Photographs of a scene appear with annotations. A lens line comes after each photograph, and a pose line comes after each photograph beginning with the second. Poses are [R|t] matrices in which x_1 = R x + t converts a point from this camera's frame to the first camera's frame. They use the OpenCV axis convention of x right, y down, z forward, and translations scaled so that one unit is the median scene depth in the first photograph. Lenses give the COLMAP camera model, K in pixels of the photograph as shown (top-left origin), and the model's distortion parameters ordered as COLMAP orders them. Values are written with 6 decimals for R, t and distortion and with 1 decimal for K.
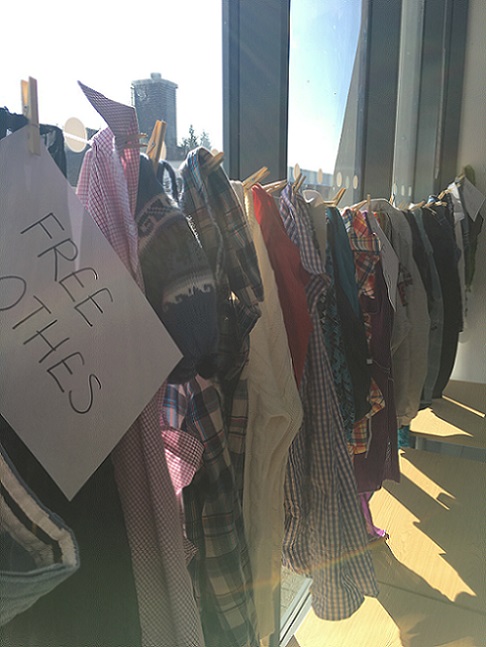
lens RADIAL K [[568.5, 0, 242.3], [0, 568.5, 324.3], [0, 0, 1]] dist [0.089782, 0.002664]
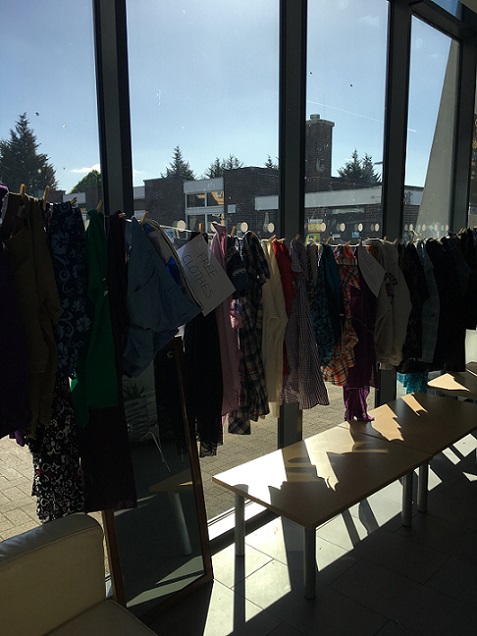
lens RADIAL K [[558.8, 0, 239.5], [0, 558.8, 316.4], [0, 0, 1]] dist [0.089782, 0.002664]
pose [[0.959567, 0.037324, -0.278997, 0.710442], [-0.050354, 0.997943, -0.039682, 0.280058], [0.276941, 0.052126, 0.959472, -1.871536]]
